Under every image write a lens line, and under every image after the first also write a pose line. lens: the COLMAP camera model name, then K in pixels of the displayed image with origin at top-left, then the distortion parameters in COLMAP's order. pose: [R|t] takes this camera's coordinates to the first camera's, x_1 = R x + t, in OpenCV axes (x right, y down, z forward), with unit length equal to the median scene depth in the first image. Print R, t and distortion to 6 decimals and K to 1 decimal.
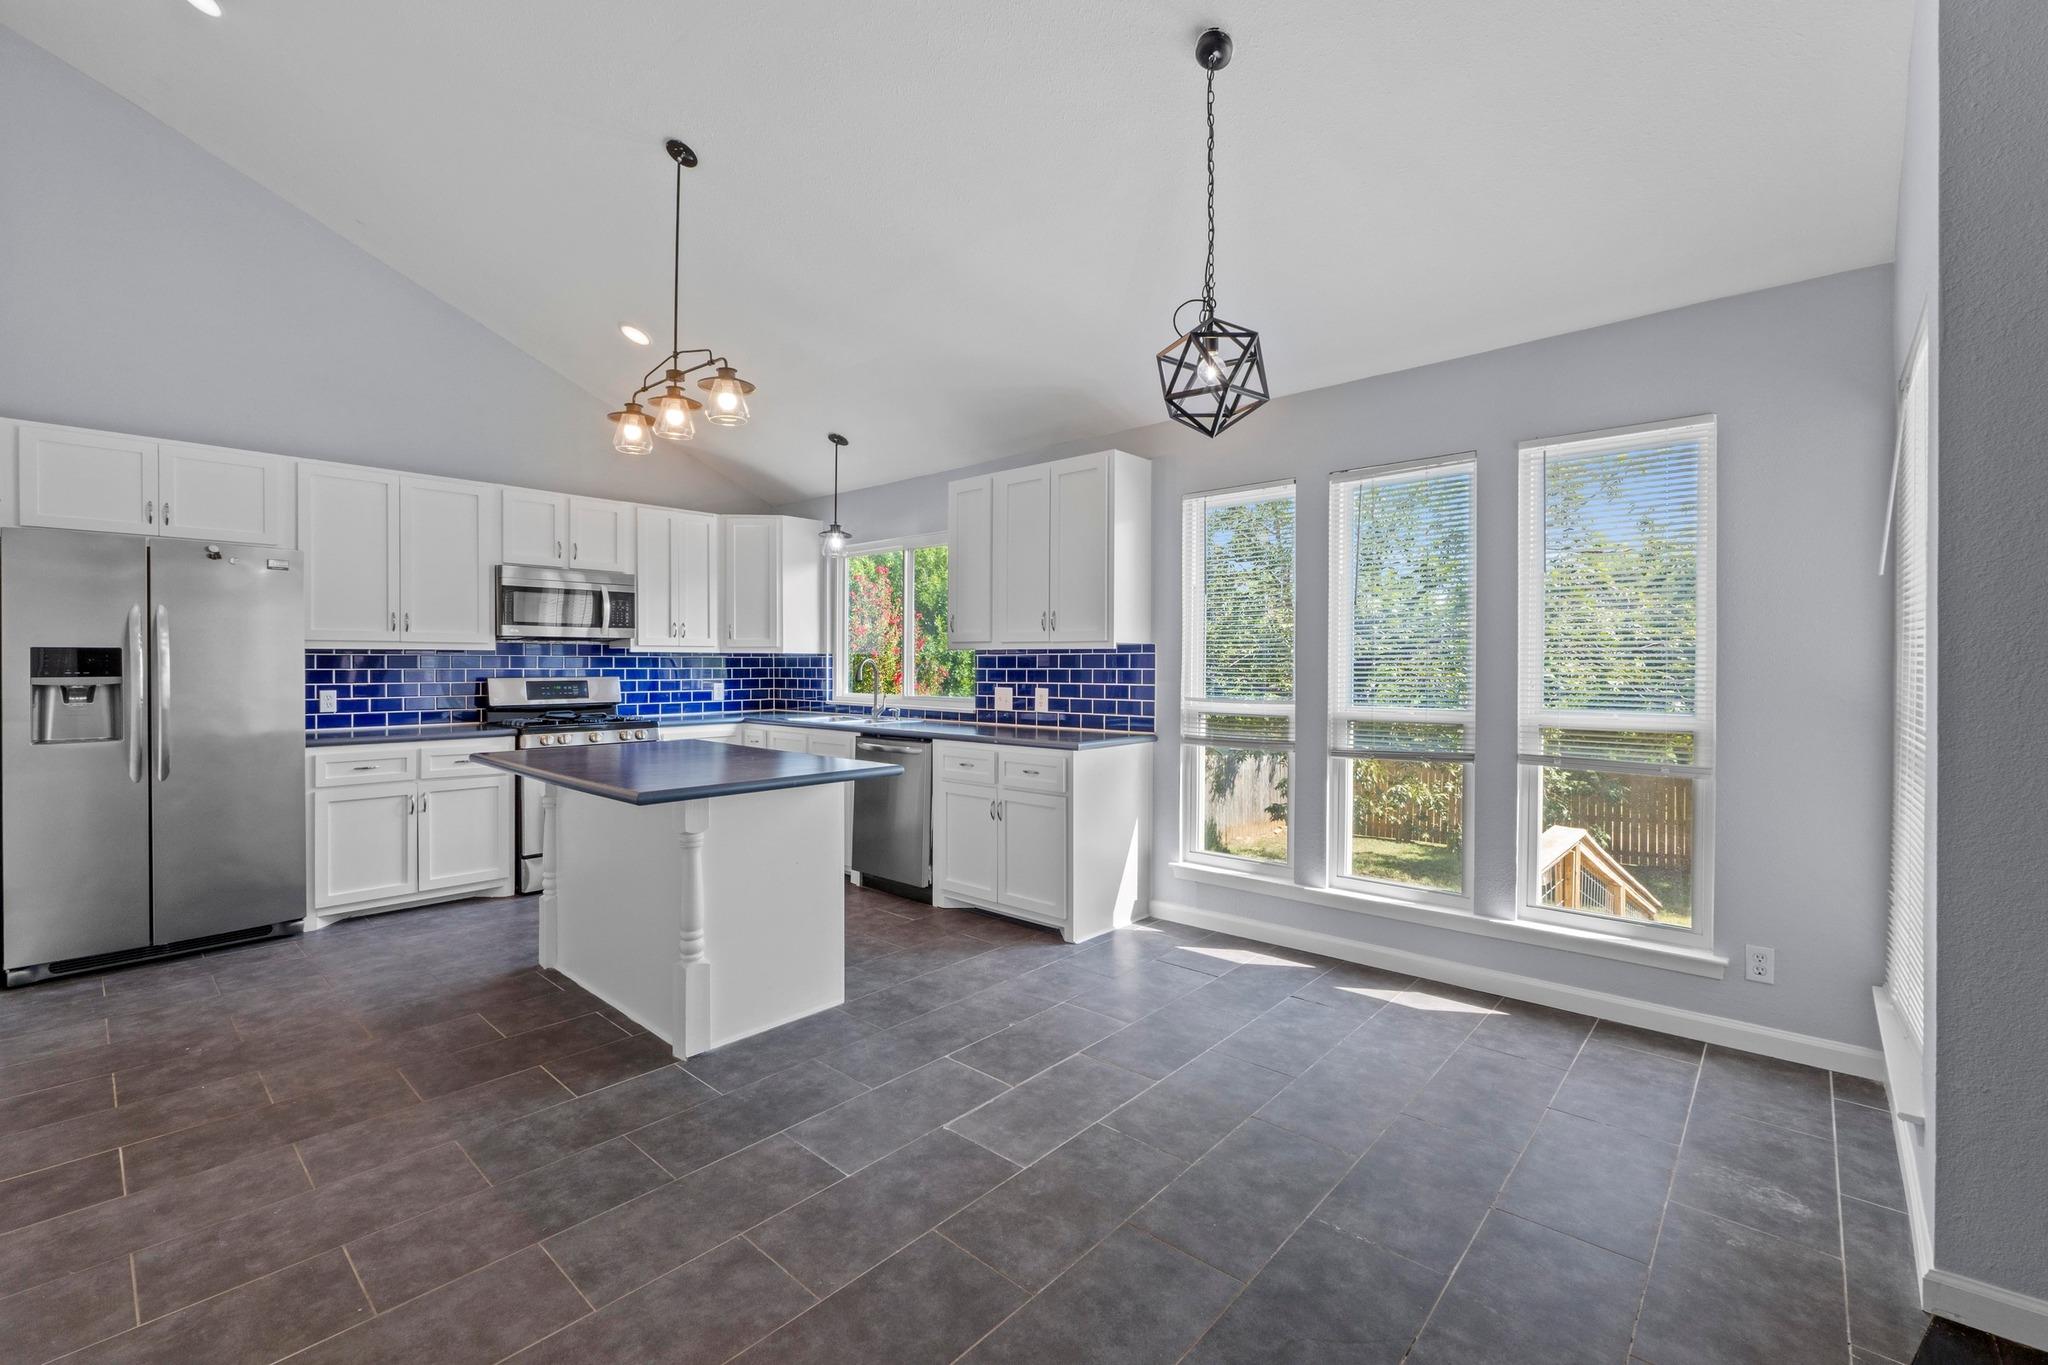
lens RADIAL K [[869.6, 0, 1020.2], [0, 869.6, 664.8], [0, 0, 1]] dist [-0.005328, -0.000914]
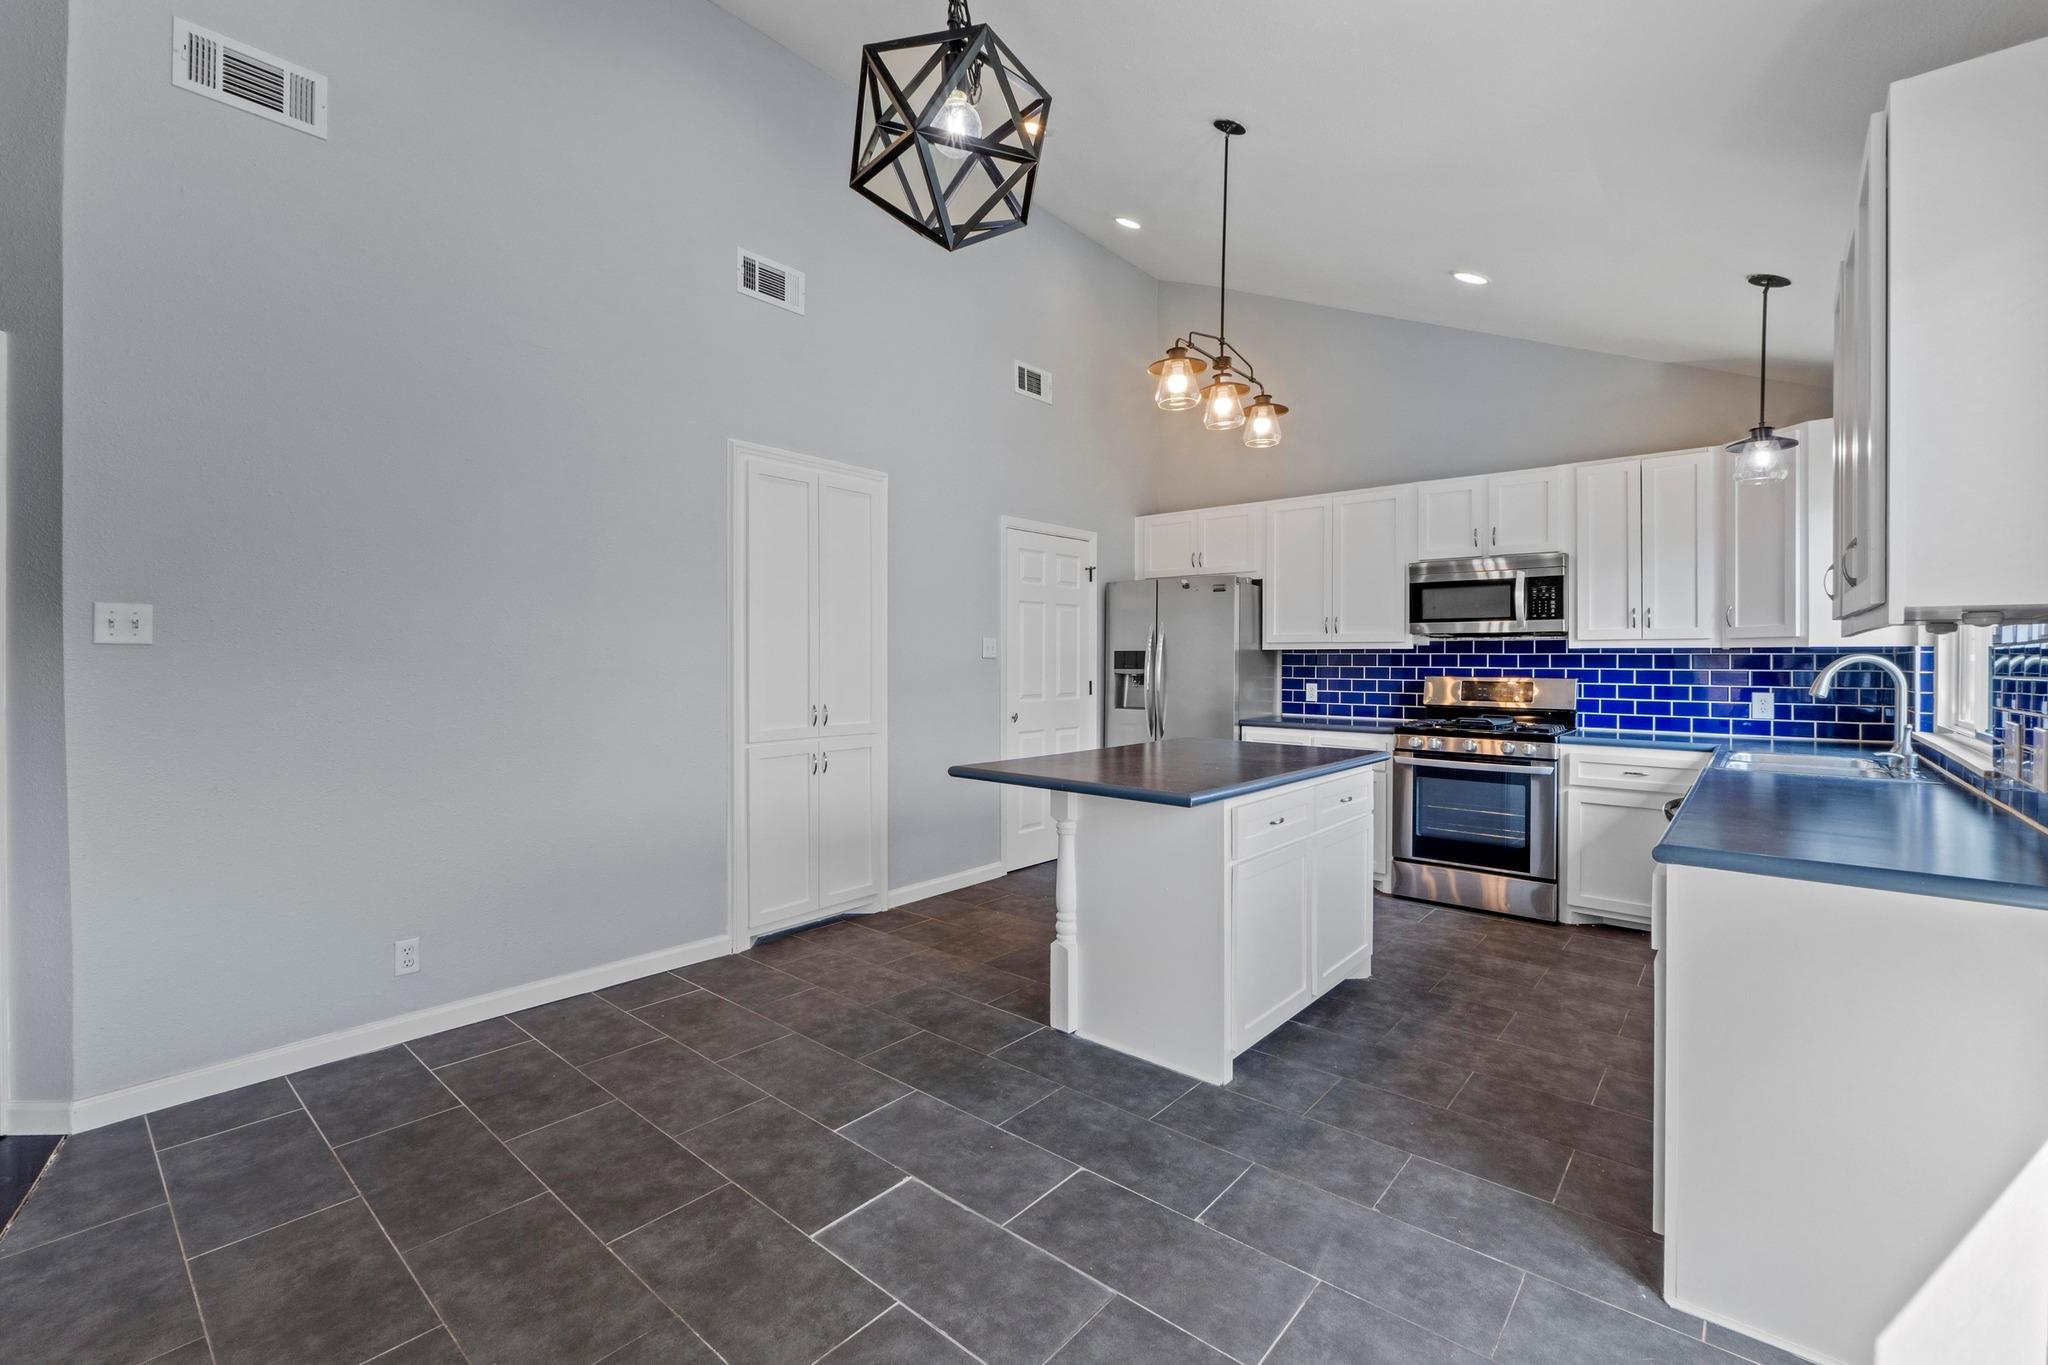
lens RADIAL K [[869.6, 0, 1018.4], [0, 869.6, 657.6], [0, 0, 1]] dist [-0.005328, -0.000914]
pose [[0.023244, -0.002069, -0.999728, 0.422049], [-0.004917, 0.999986, -0.002184, -0.002321], [0.999718, 0.004967, 0.023233, 0.564902]]
